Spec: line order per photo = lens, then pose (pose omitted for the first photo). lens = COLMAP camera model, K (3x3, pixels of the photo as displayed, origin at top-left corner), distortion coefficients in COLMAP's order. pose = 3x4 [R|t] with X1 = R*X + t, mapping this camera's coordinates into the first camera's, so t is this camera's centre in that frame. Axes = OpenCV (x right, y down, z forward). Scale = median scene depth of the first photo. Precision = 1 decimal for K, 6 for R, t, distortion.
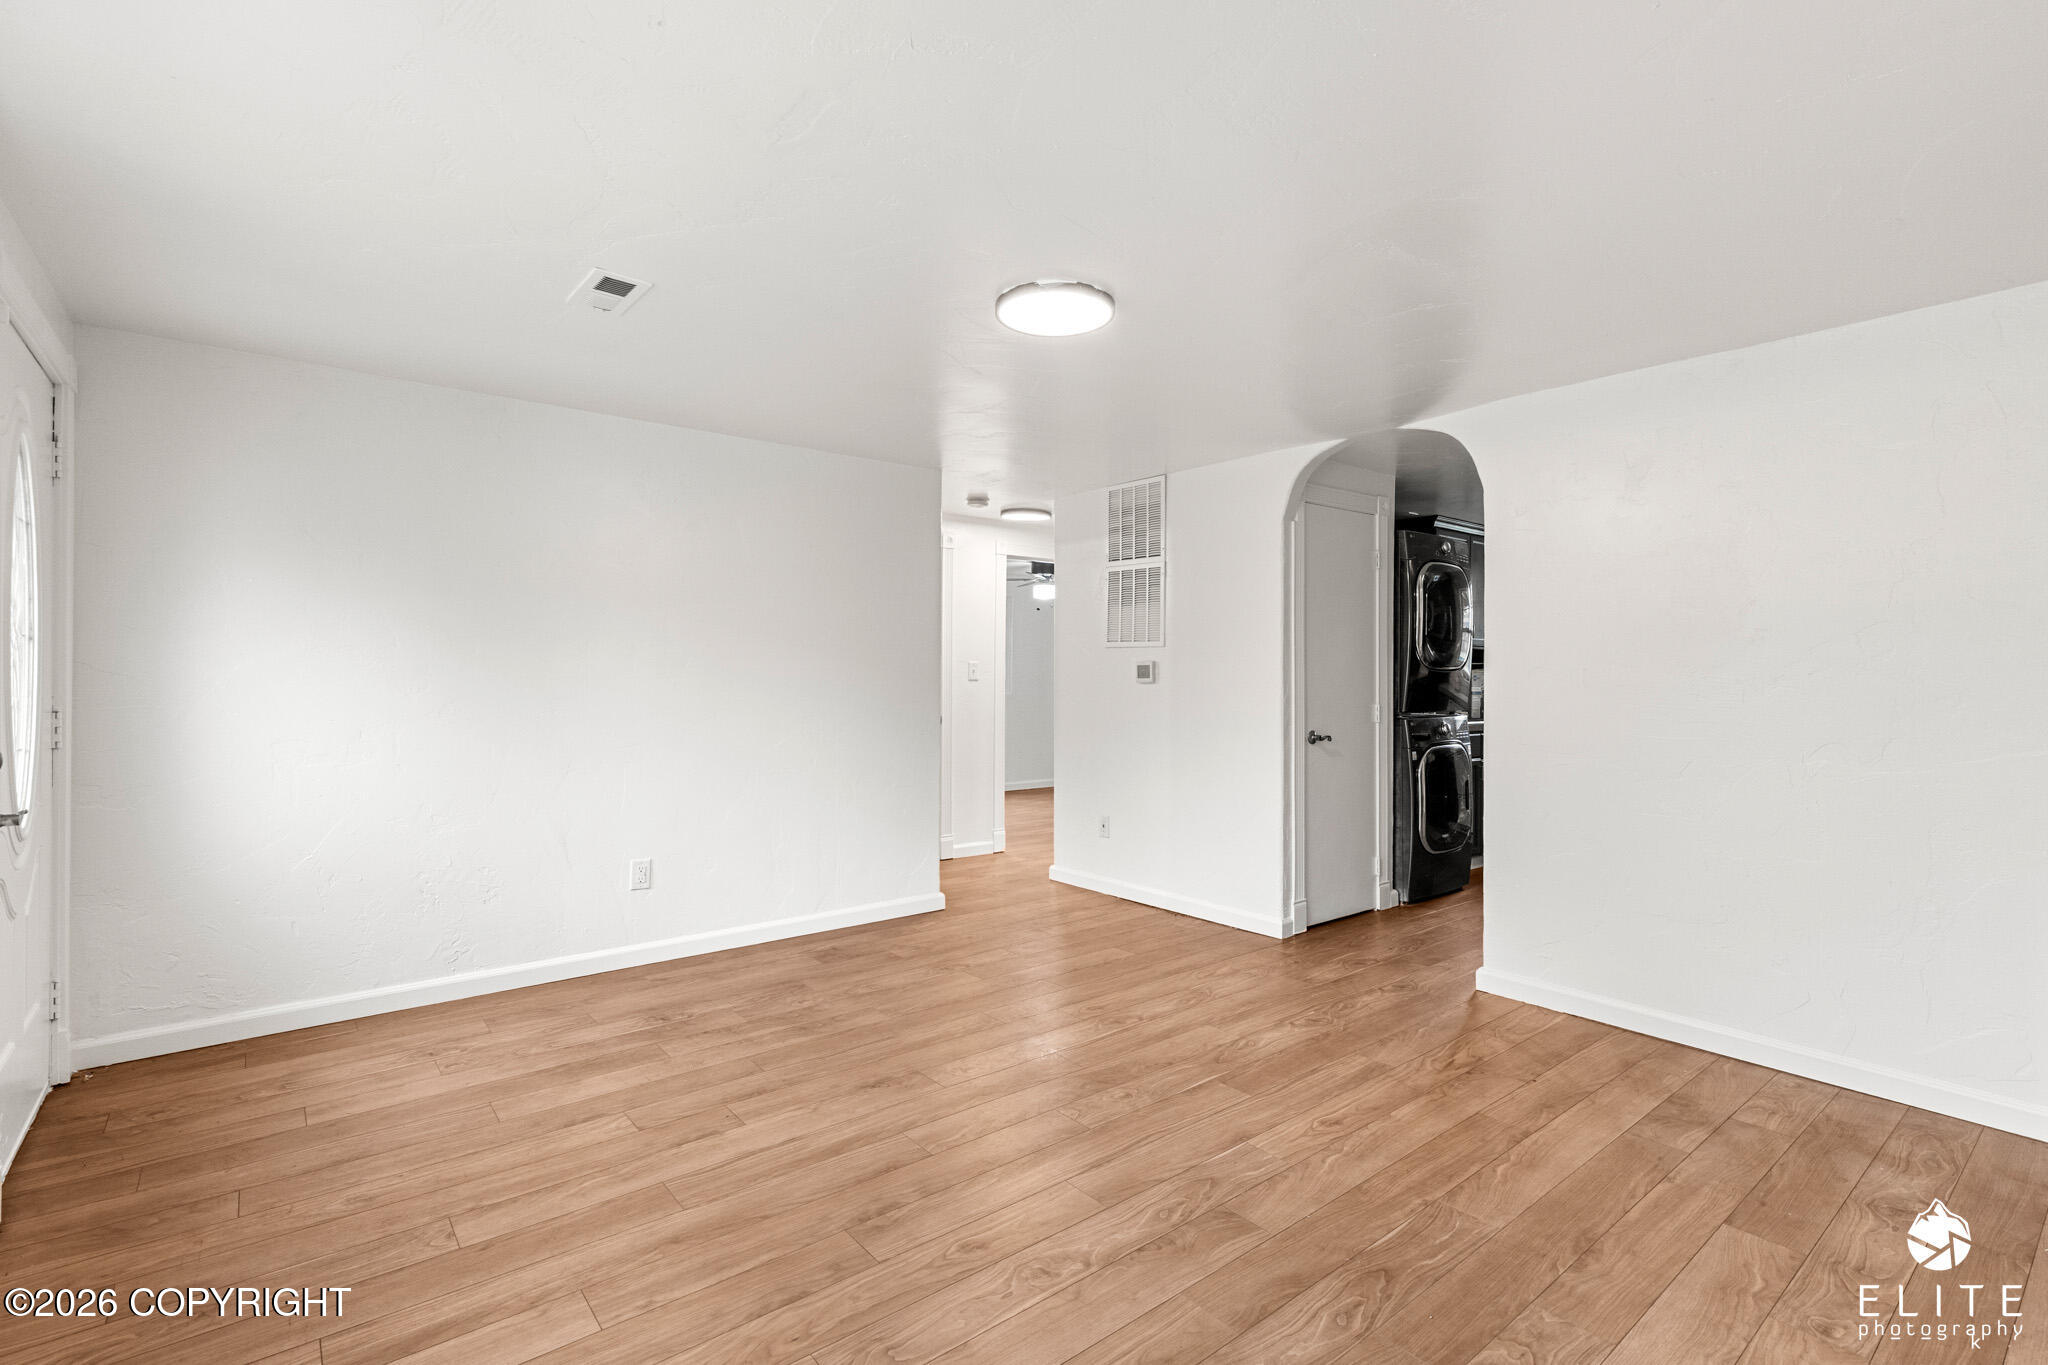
lens RADIAL K [[942.6, 0, 1058.5], [0, 942.6, 680.8], [0, 0, 1]] dist [0.011107, -0.002390]
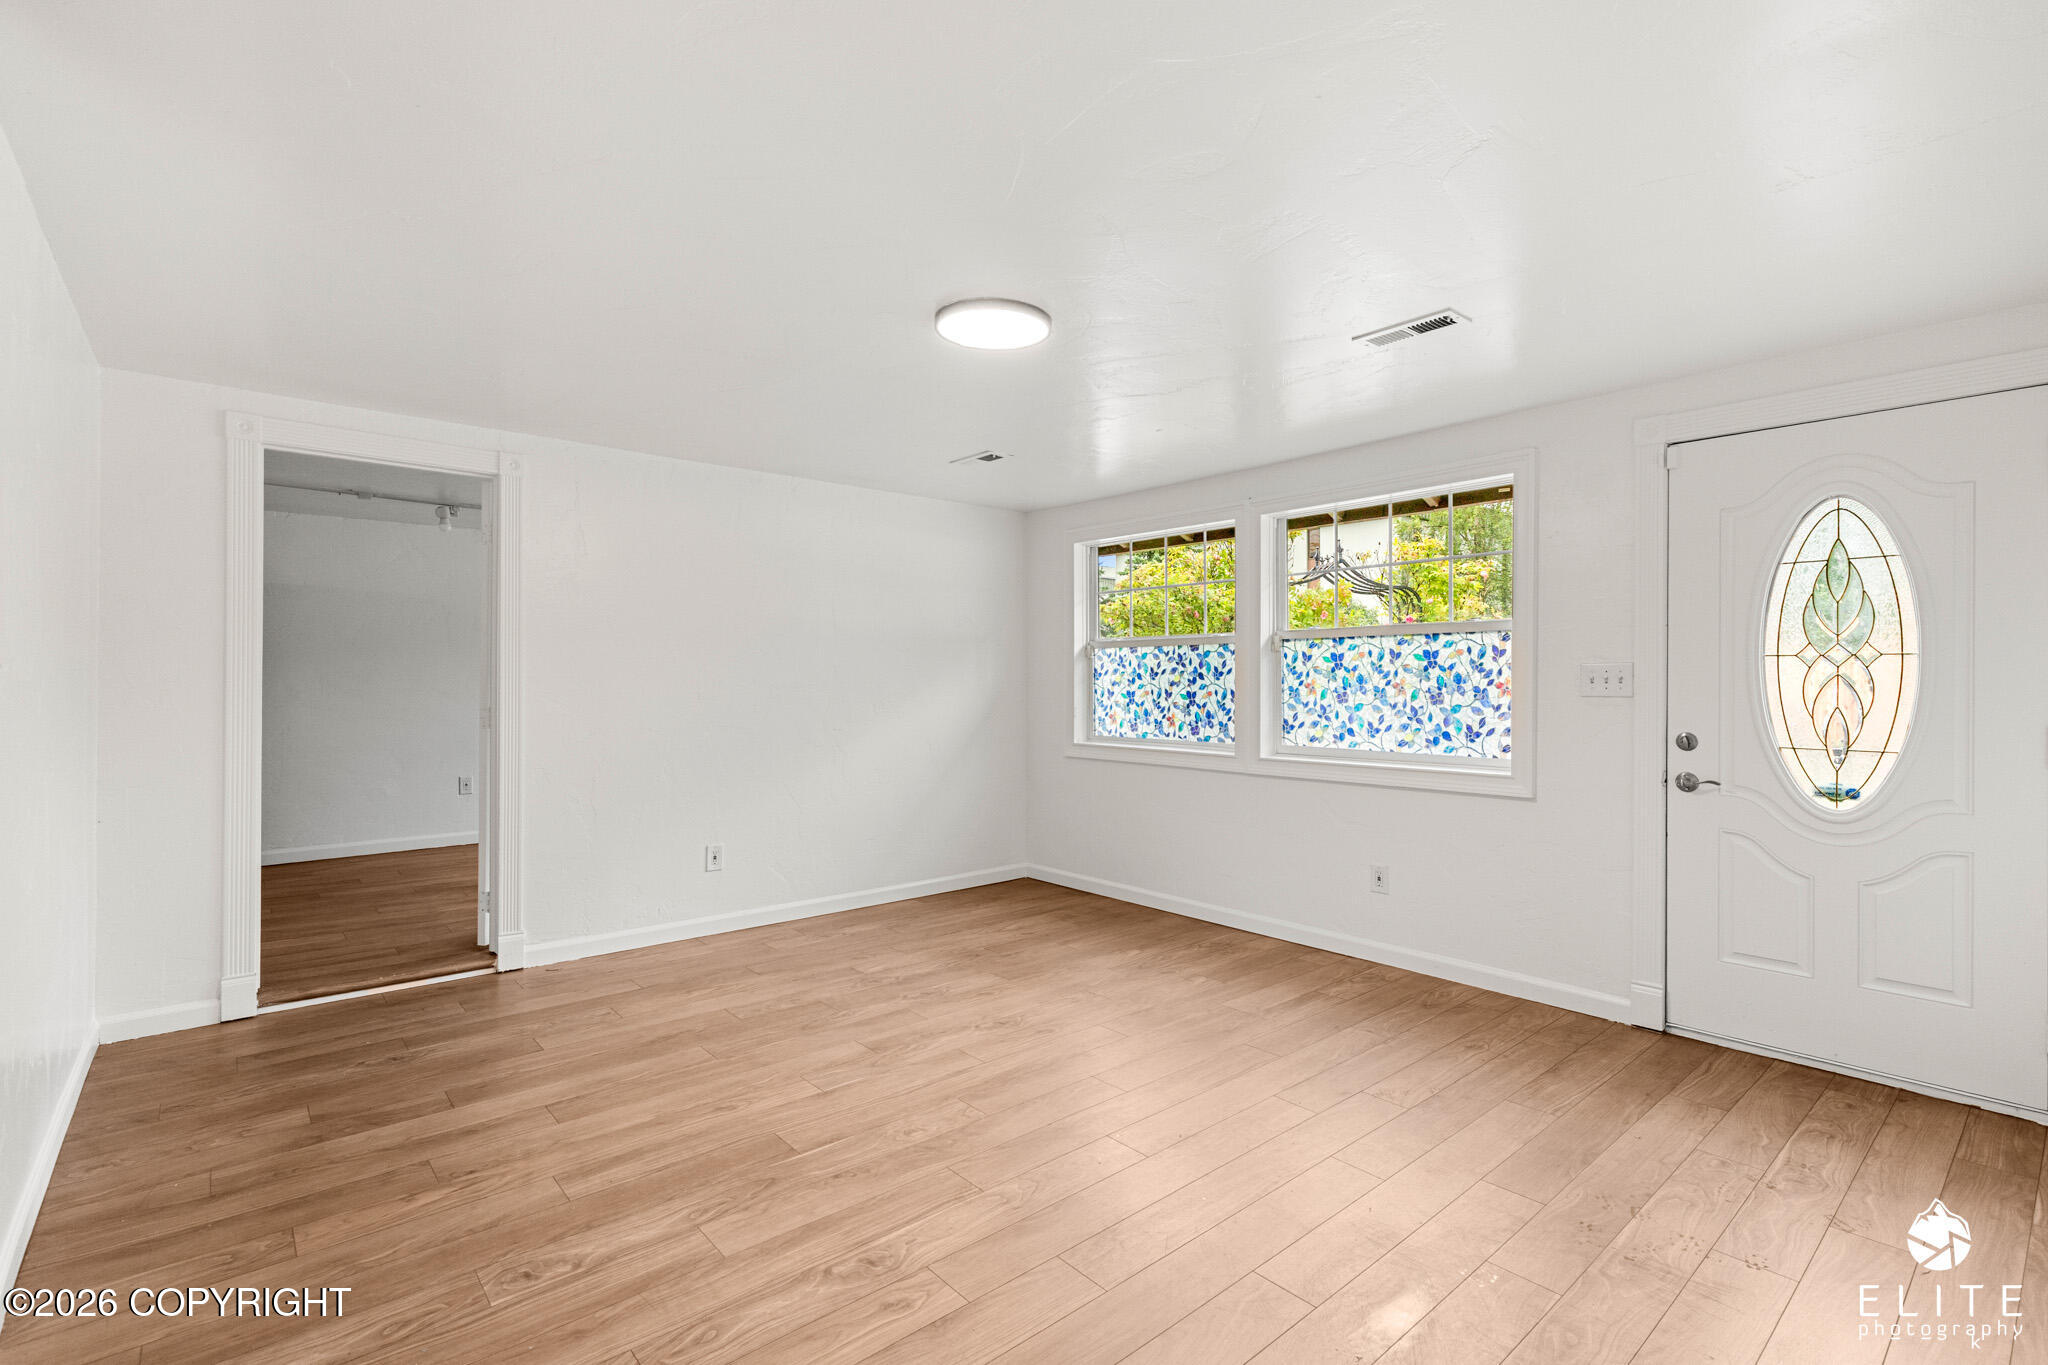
lens RADIAL K [[942.6, 0, 1041.8], [0, 942.6, 684.0], [0, 0, 1]] dist [0.011107, -0.002390]
pose [[-0.999898, -0.004327, -0.013605, -0.036317], [-0.004417, 0.999968, 0.006605, -0.009378], [0.013576, 0.006664, -0.999886, 1.610770]]
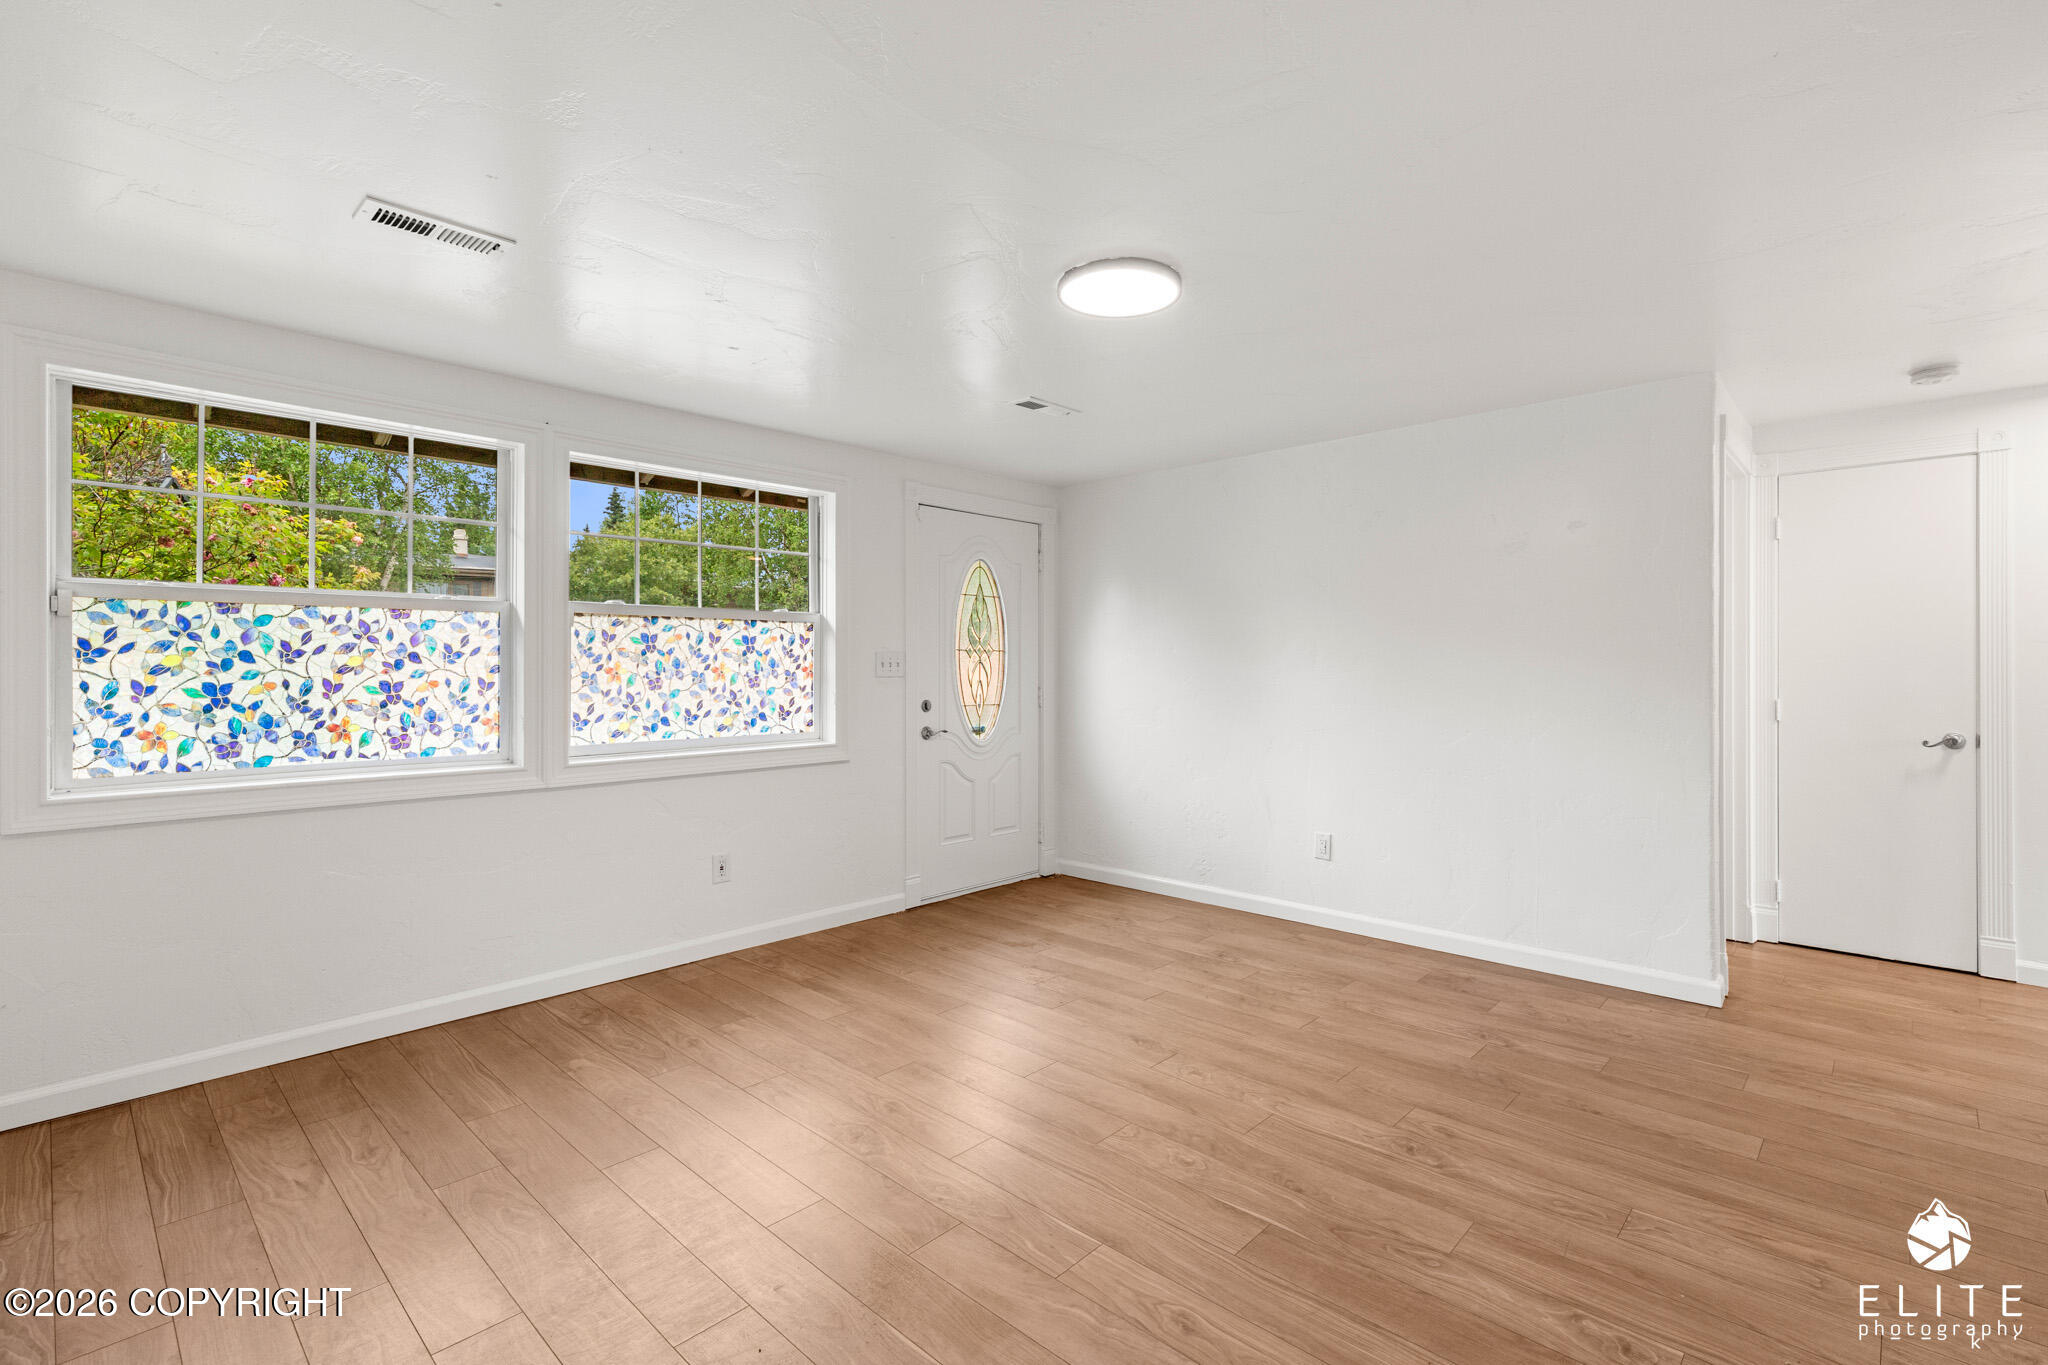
lens RADIAL K [[942.6, 0, 1038.7], [0, 942.6, 673.6], [0, 0, 1]] dist [0.011107, -0.002390]
pose [[0.119122, 0.002792, -0.992876, 0.746067], [-0.002055, 0.999995, 0.002566, -0.000442], [0.992877, 0.001735, 0.119127, 0.639078]]
